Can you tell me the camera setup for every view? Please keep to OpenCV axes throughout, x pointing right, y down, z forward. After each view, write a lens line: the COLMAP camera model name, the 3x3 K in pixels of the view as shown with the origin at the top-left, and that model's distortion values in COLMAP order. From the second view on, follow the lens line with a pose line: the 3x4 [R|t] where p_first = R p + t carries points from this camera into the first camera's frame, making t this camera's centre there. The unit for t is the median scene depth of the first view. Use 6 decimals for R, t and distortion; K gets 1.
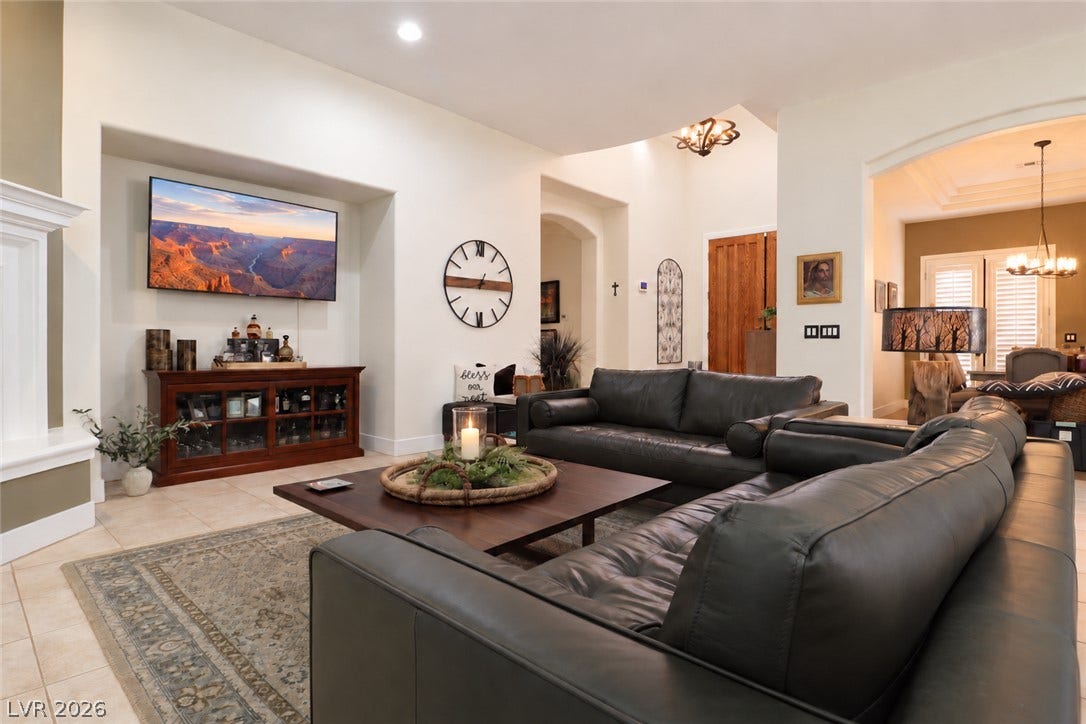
lens RADIAL K [[556.0, 0, 541.3], [0, 556.0, 348.6], [0, 0, 1]] dist [-0.017346, -0.000829]
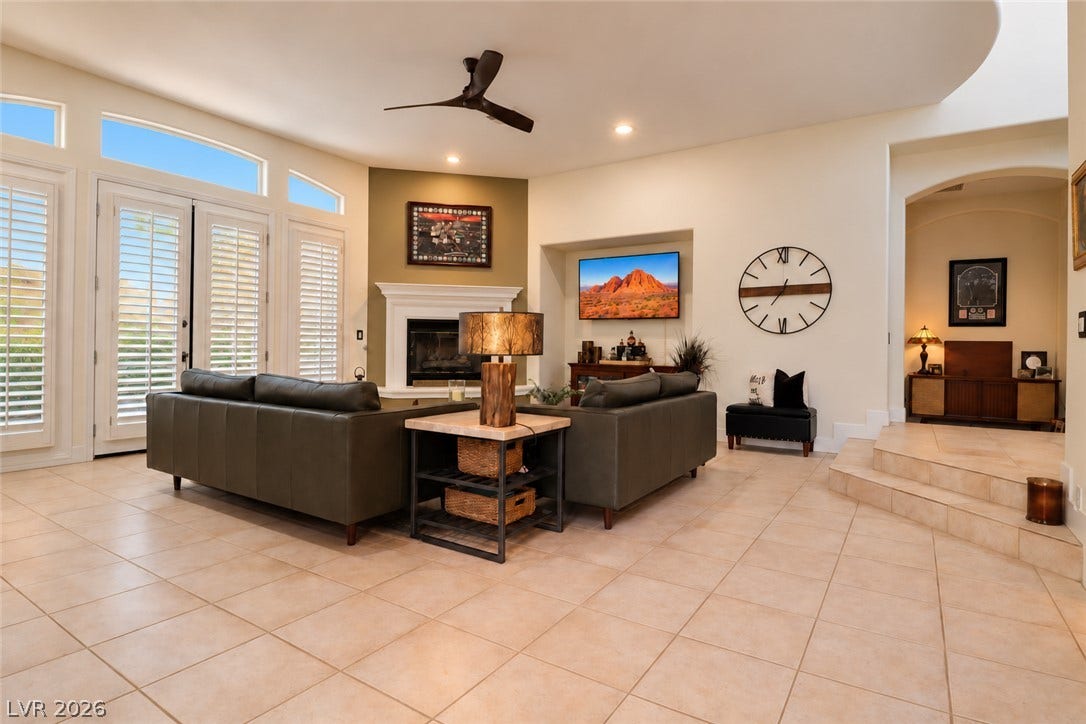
lens RADIAL K [[556.0, 0, 541.3], [0, 556.0, 348.6], [0, 0, 1]] dist [-0.017346, -0.000829]
pose [[0.158187, -0.001386, -0.987408, 0.821359], [-0.012713, 0.999913, -0.003440, -0.001550], [0.987327, 0.013097, 0.158156, 0.416022]]
